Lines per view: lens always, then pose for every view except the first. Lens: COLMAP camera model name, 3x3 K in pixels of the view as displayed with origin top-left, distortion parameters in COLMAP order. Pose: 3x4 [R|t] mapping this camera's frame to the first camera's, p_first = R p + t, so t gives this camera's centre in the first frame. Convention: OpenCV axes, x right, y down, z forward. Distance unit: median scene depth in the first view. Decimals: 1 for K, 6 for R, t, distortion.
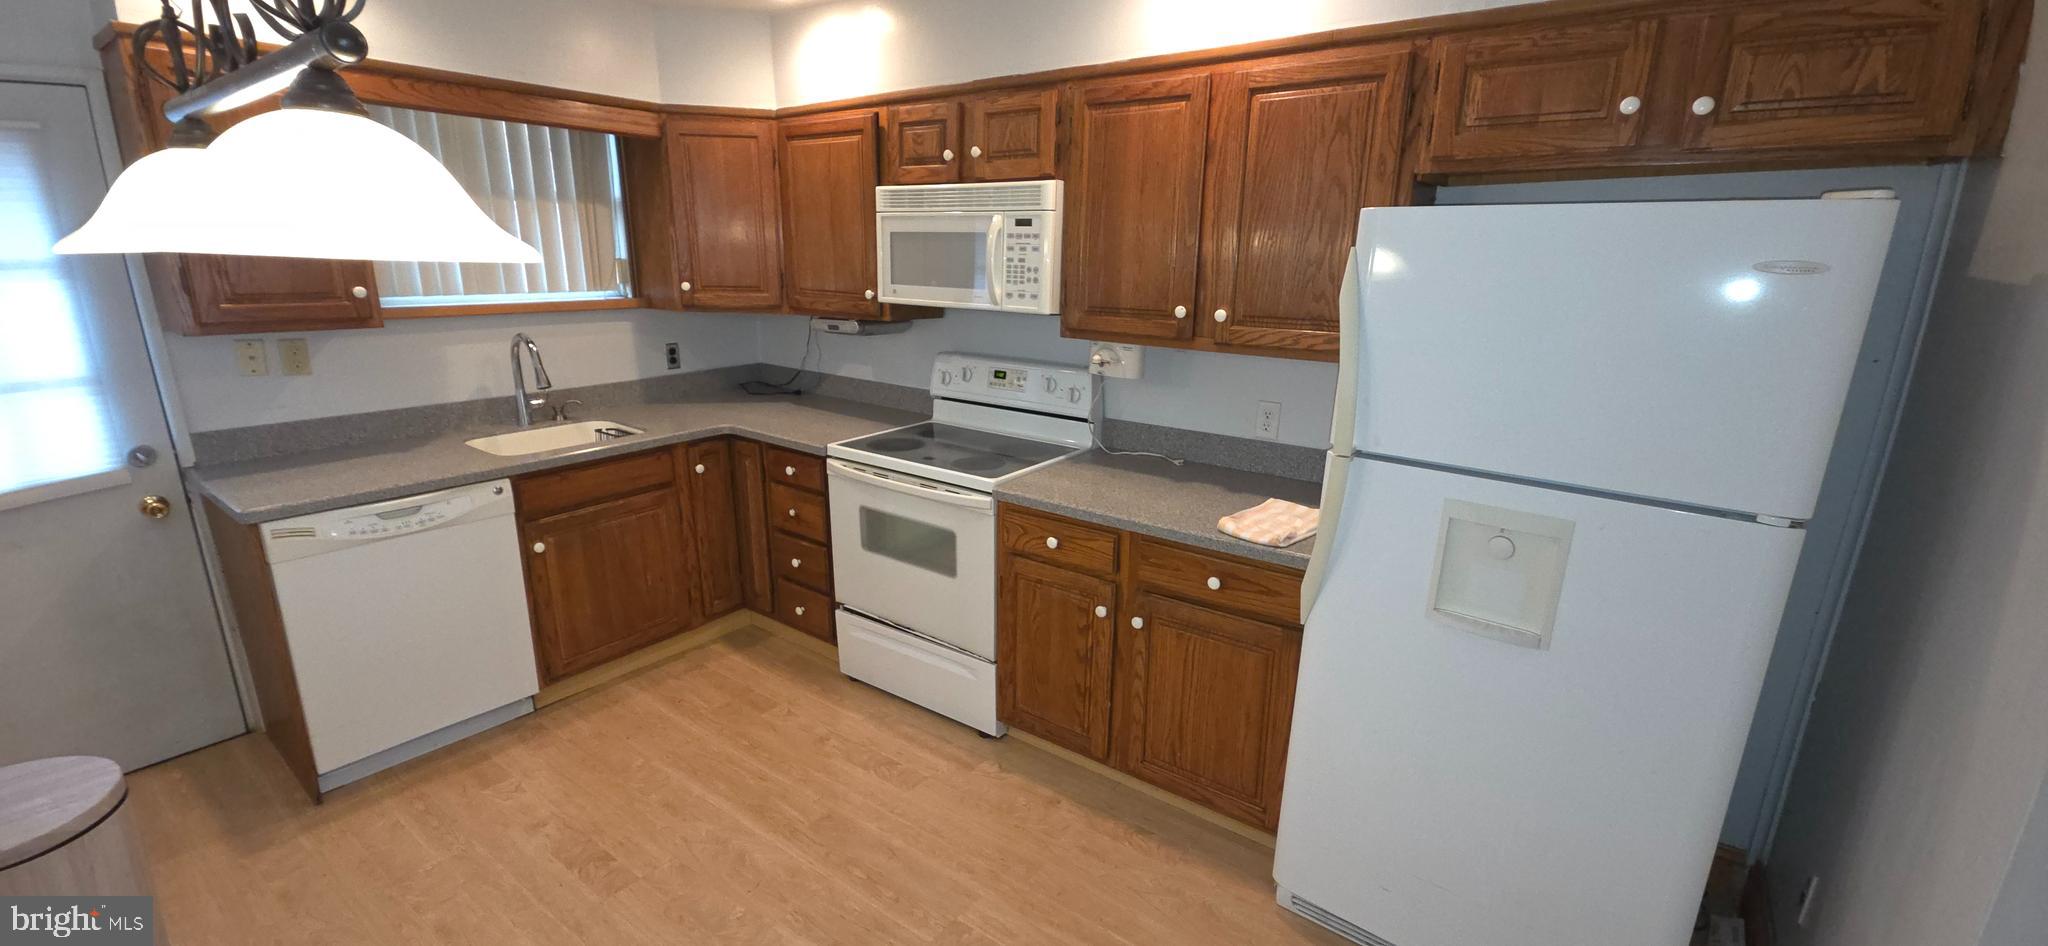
lens RADIAL K [[818.7, 0, 1023.3], [0, 818.7, 475.7], [0, 0, 1]] dist [0.006230, -0.002089]
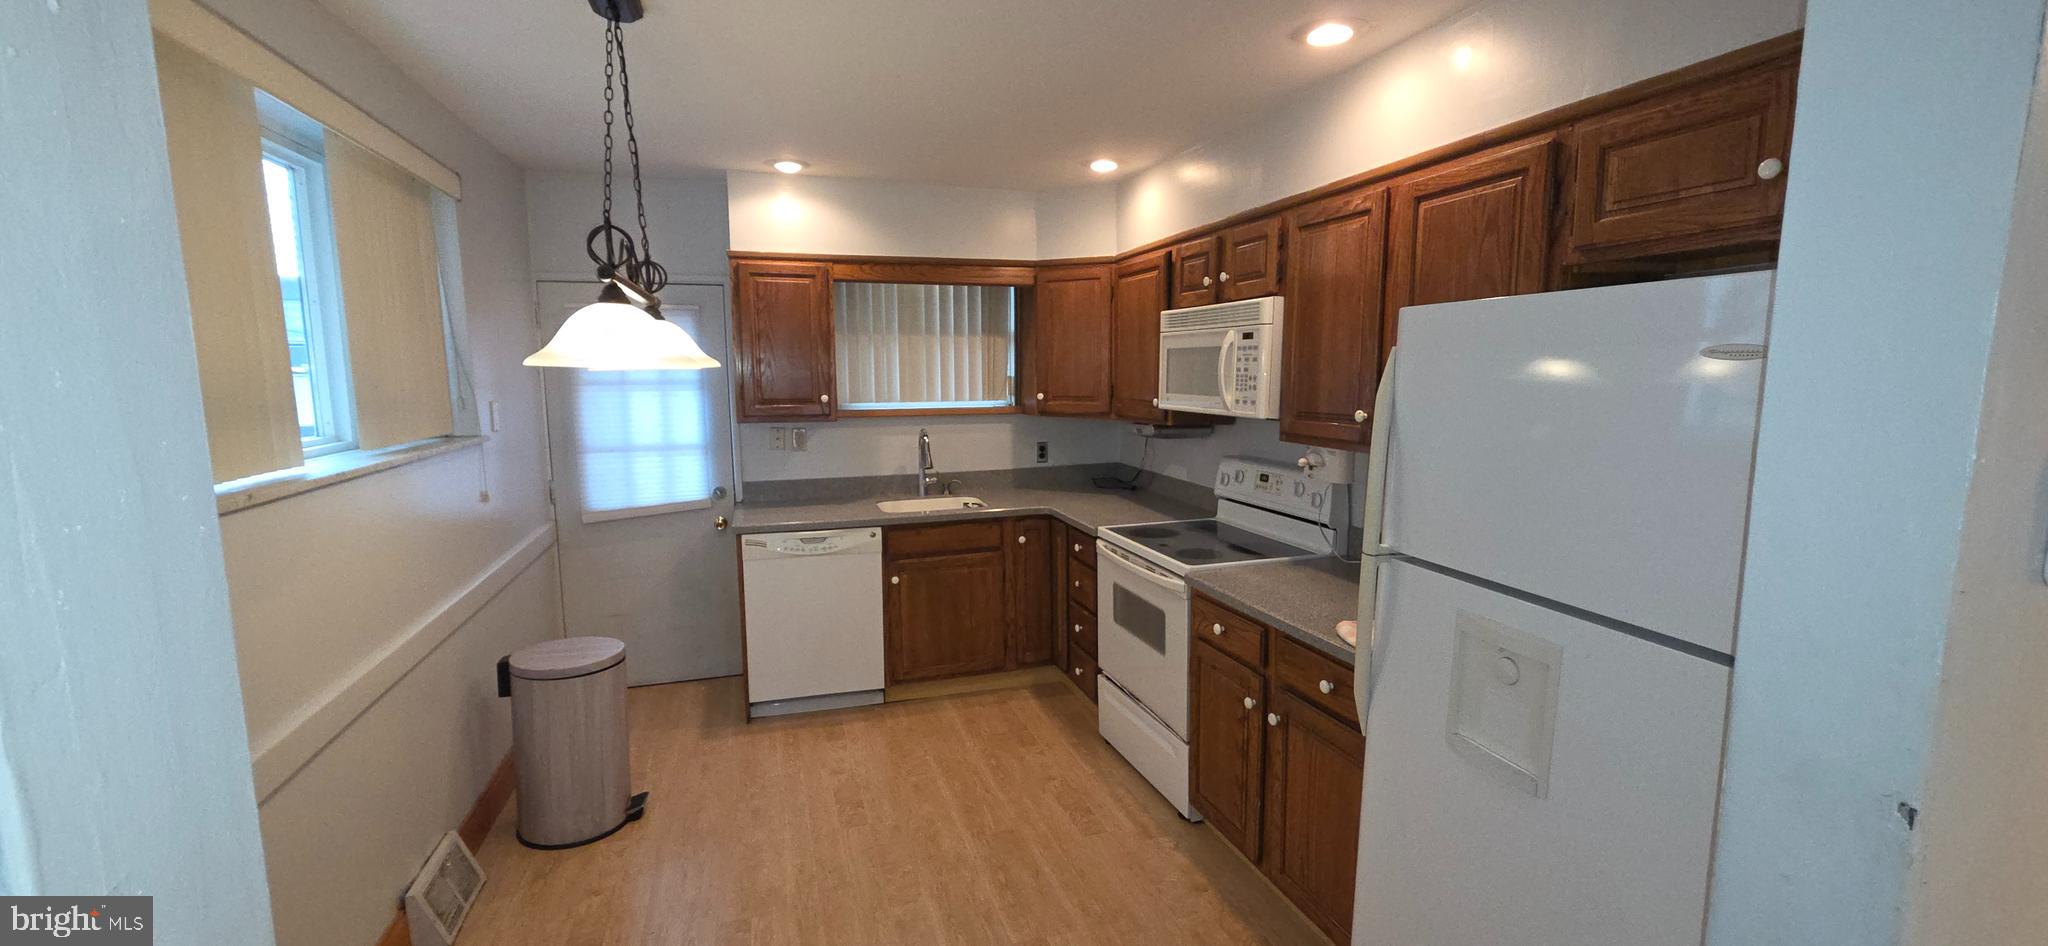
lens RADIAL K [[818.7, 0, 1013.5], [0, 818.7, 474.0], [0, 0, 1]] dist [0.006230, -0.002089]
pose [[0.811350, 0.052711, -0.582180, 0.390372], [-0.134965, 0.985909, -0.098828, 0.022341], [0.568767, 0.158758, 0.807031, -0.030299]]
